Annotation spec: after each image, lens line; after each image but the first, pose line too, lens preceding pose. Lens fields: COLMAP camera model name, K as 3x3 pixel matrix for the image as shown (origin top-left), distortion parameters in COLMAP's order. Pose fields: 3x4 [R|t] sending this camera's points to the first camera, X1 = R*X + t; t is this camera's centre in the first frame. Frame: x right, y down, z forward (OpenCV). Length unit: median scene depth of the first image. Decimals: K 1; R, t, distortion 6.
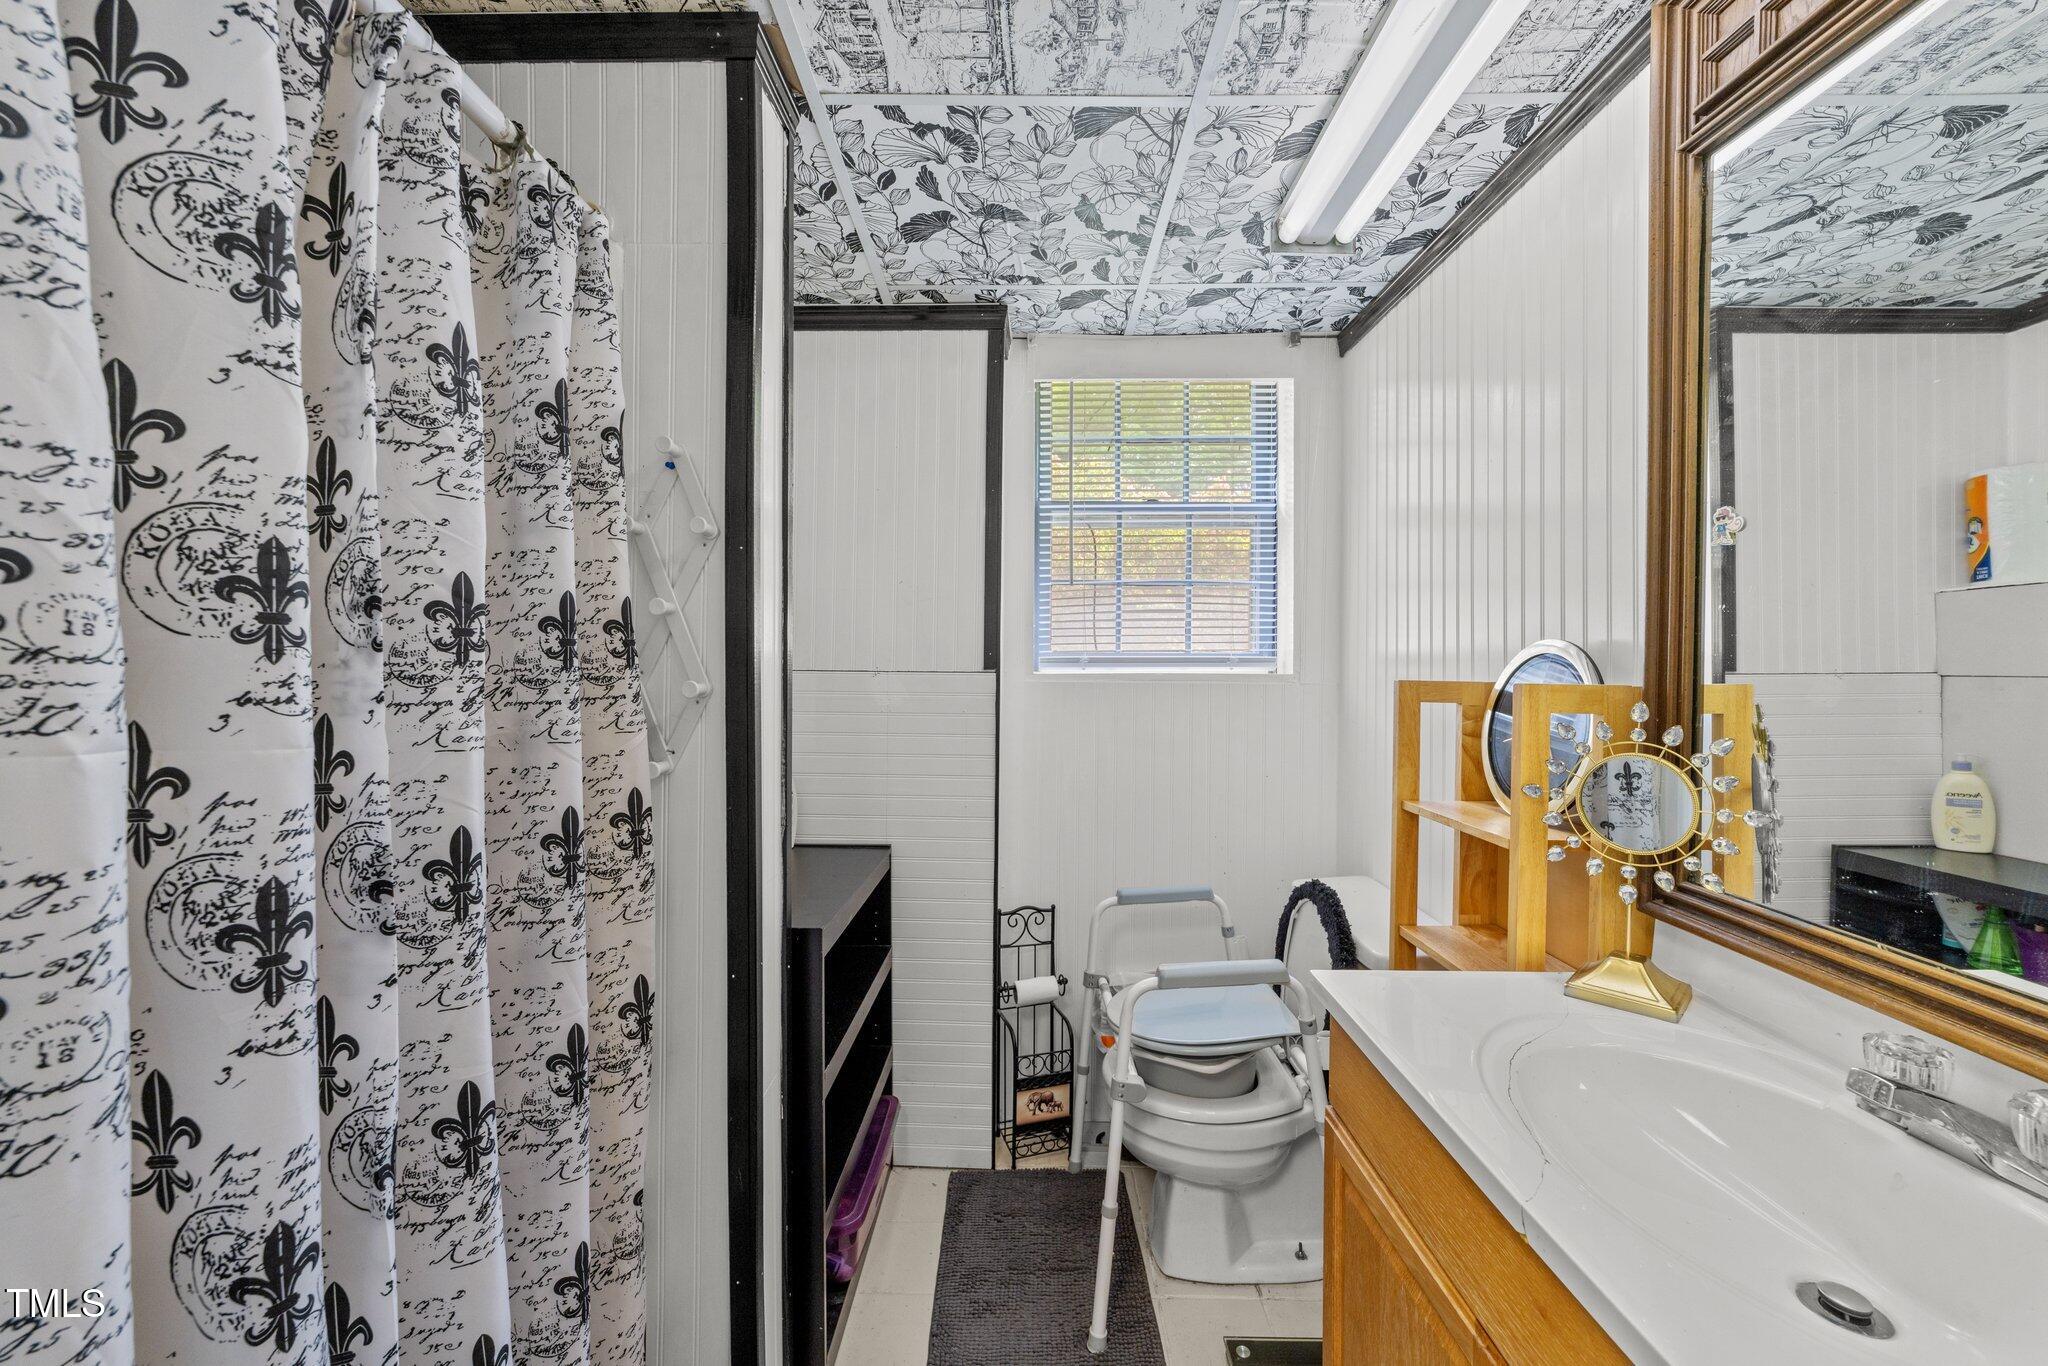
lens RADIAL K [[766.6, 0, 1024.9], [0, 766.6, 681.0], [0, 0, 1]] dist [-0.007804, 0.001355]
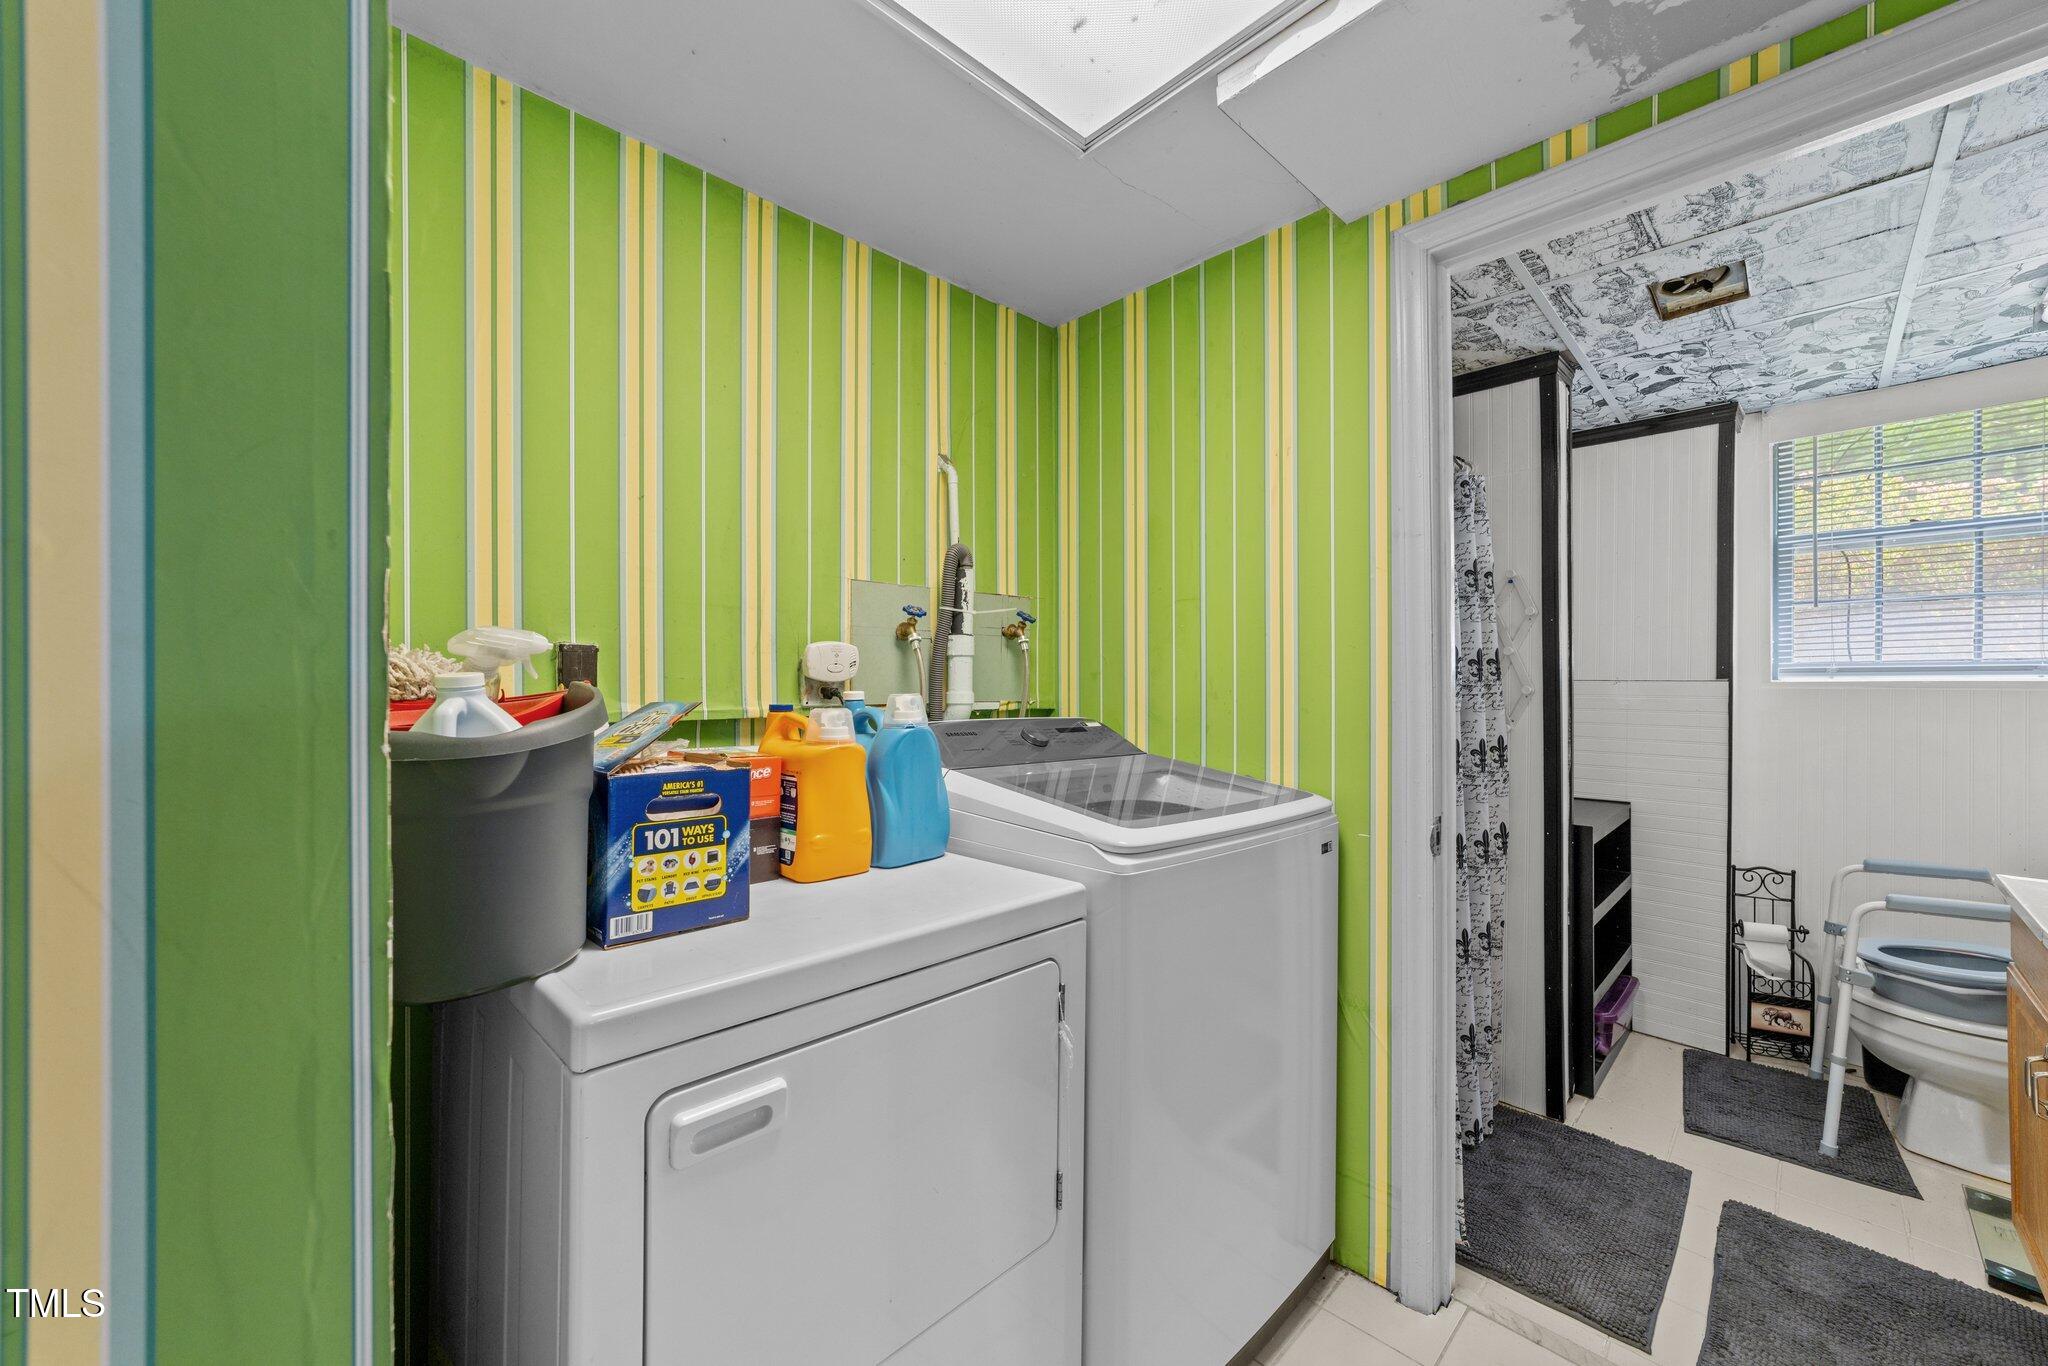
lens RADIAL K [[766.6, 0, 1019.1], [0, 766.6, 677.0], [0, 0, 1]] dist [-0.007804, 0.001355]
pose [[0.696713, -0.006211, -0.717323, 0.053427], [-0.004300, 0.999908, -0.012834, 0.004079], [0.717337, 0.012026, 0.696623, -0.805210]]
